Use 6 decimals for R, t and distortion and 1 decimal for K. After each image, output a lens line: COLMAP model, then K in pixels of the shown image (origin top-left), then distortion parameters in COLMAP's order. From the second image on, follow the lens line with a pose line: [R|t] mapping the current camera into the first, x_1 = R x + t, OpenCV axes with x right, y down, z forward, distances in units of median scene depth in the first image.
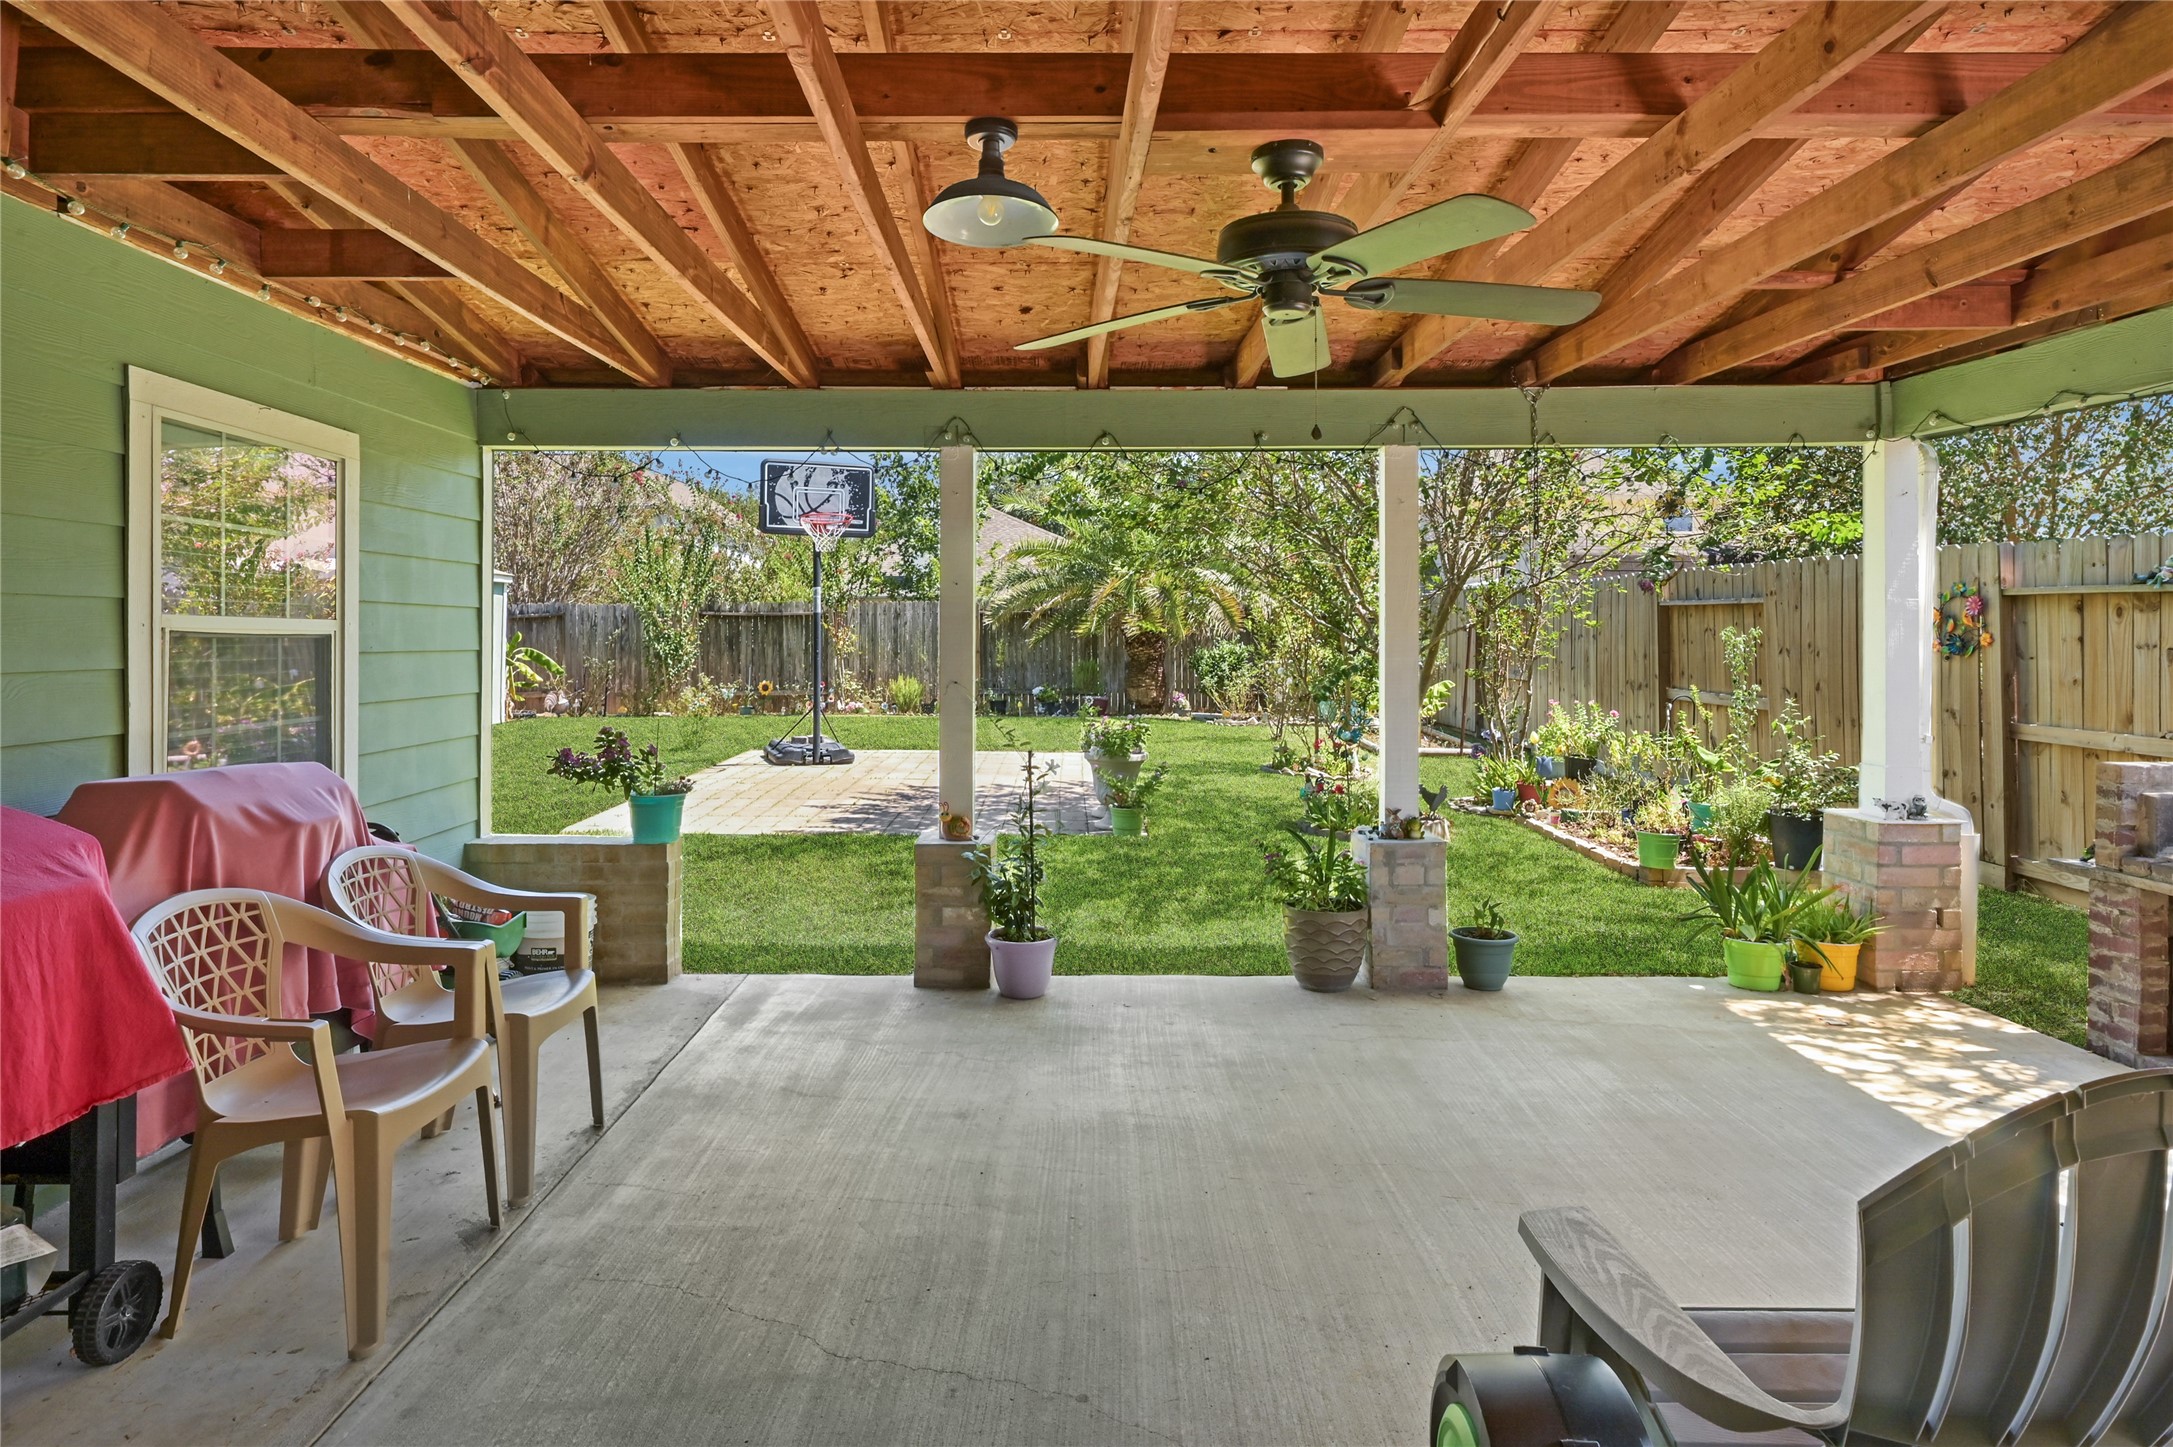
lens RADIAL K [[1239.8, 0, 1083.1], [0, 1239.8, 630.8], [0, 0, 1]] dist [-0.000373, -0.000031]
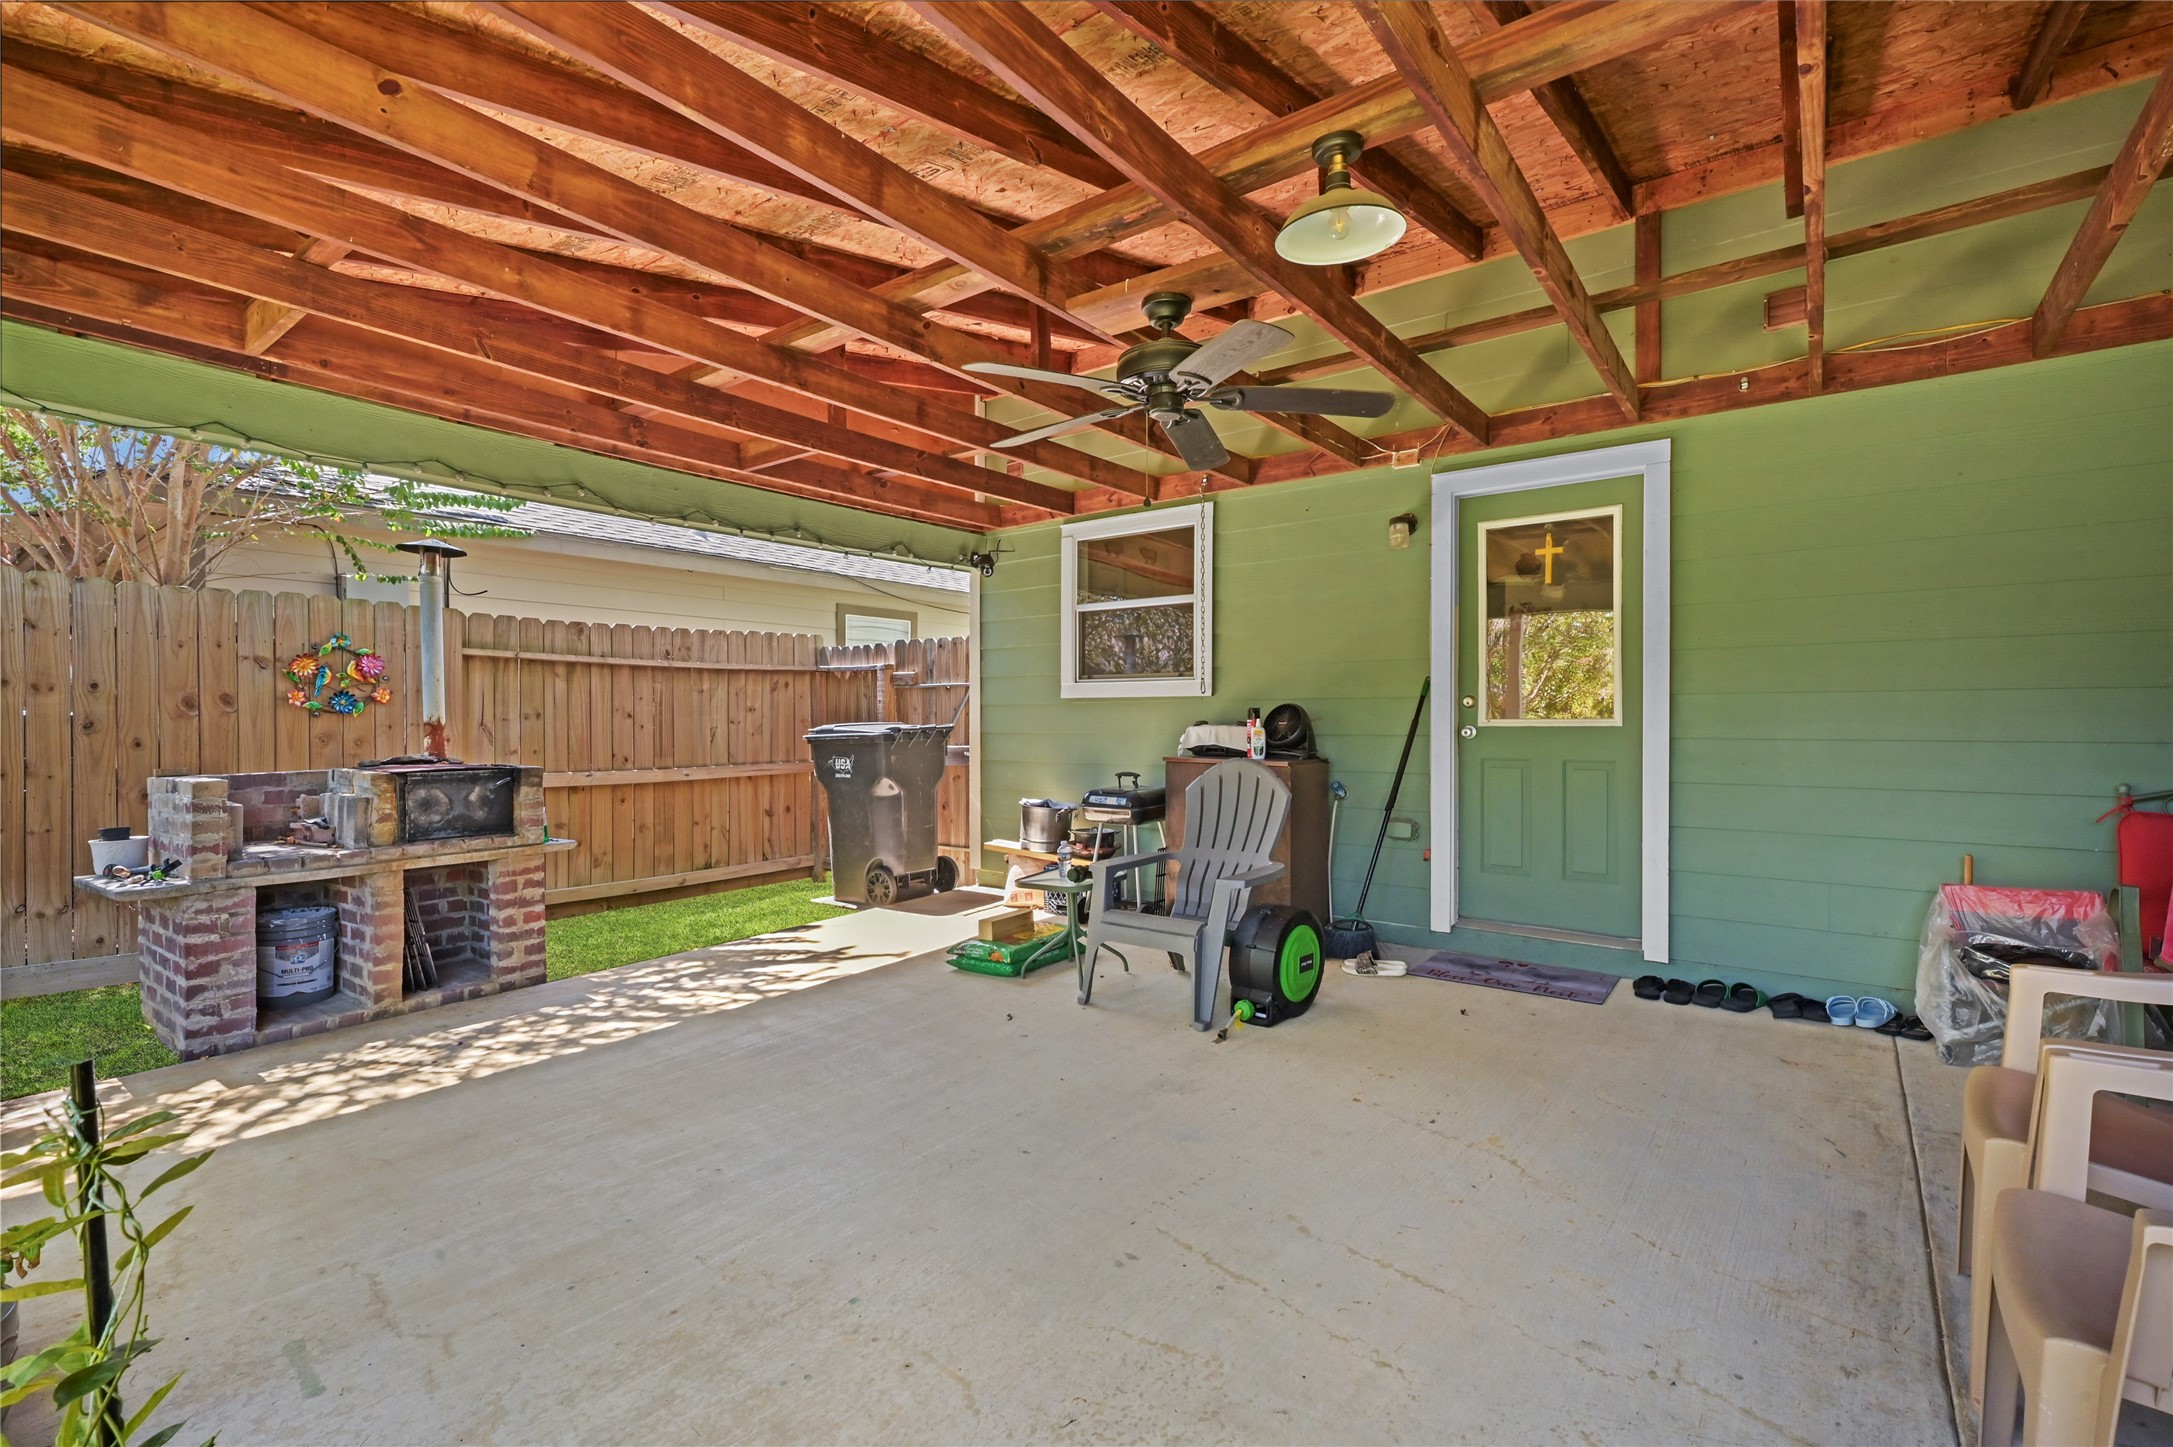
lens RADIAL K [[968.5, 0, 1086.5], [0, 968.5, 723.5], [0, 0, 1]] dist [0.000454, 0.000070]
pose [[-0.776817, 0.000756, 0.629726, -0.318311], [0.001027, 0.999999, 0.000067, 0.065527], [-0.629726, 0.000699, -0.776817, 1.322769]]
